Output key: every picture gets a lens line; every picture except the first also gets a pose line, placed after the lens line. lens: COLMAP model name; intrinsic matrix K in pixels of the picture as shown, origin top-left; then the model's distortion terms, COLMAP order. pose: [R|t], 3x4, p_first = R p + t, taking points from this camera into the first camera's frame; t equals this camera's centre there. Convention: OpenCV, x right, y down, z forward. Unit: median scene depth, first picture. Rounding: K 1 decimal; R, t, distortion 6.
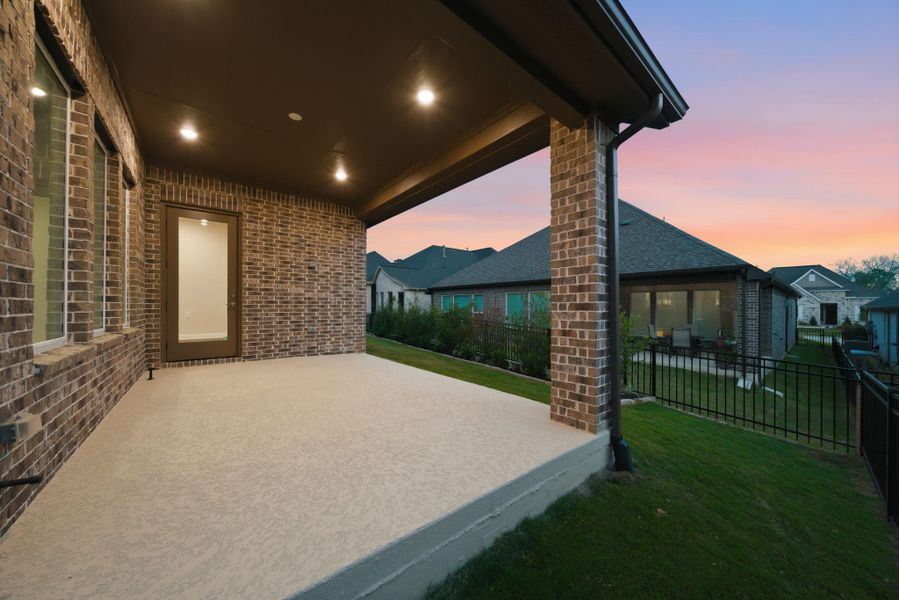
lens RADIAL K [[306.9, 0, 450.0], [0, 306.9, 302.7], [0, 0, 1]] dist [-0.001410, -0.000014]
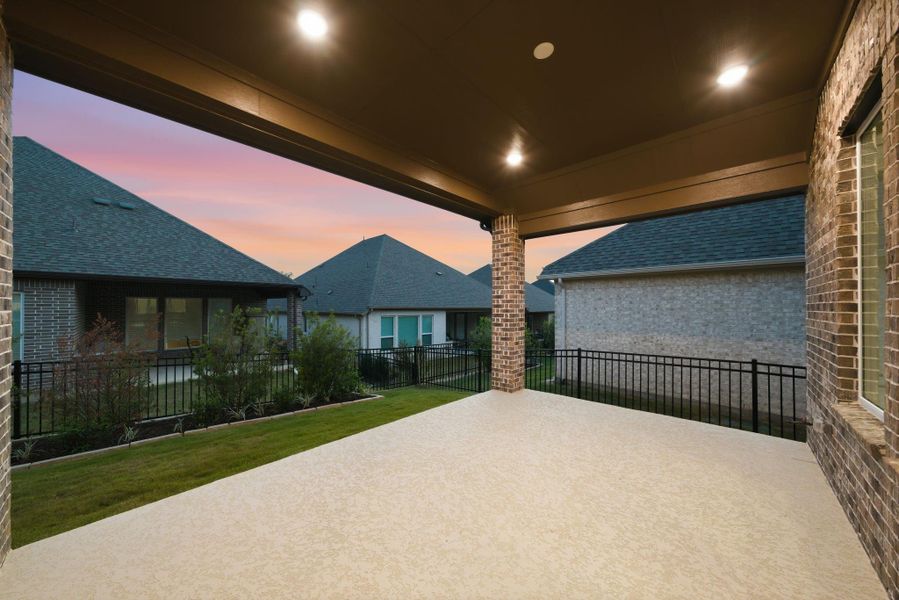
lens RADIAL K [[306.9, 0, 448.4], [0, 306.9, 307.2], [0, 0, 1]] dist [-0.001410, -0.000014]
pose [[-0.131267, -0.011959, 0.991275, -1.244360], [-0.008913, 0.999901, 0.010883, -0.106835], [-0.991307, -0.007407, -0.131360, 1.463593]]
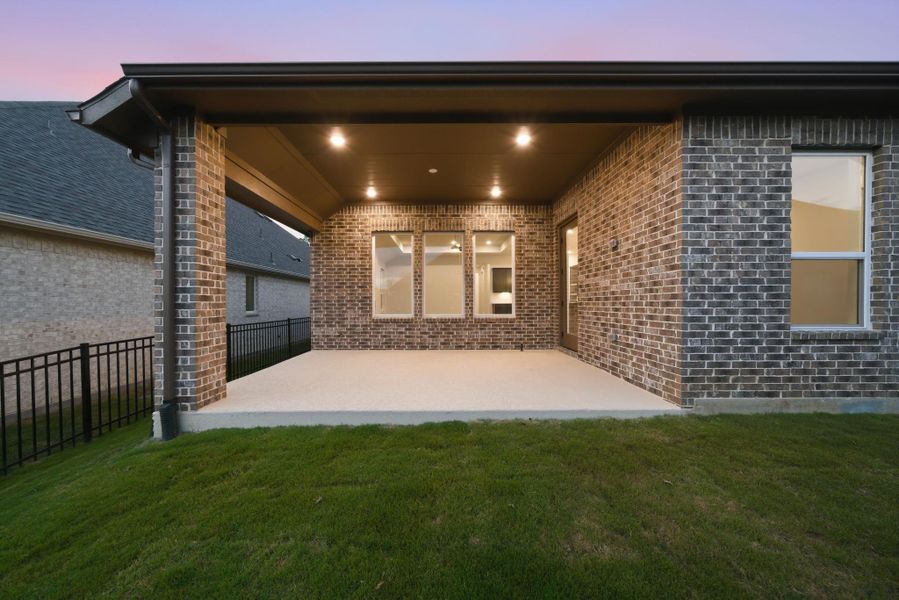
lens RADIAL K [[306.9, 0, 444.5], [0, 306.9, 304.5], [0, 0, 1]] dist [-0.001410, -0.000014]
pose [[-0.635147, -0.004034, -0.772381, 0.640424], [0.003286, 0.999963, -0.007924, 0.033695], [0.772384, -0.007571, -0.635110, 2.233814]]
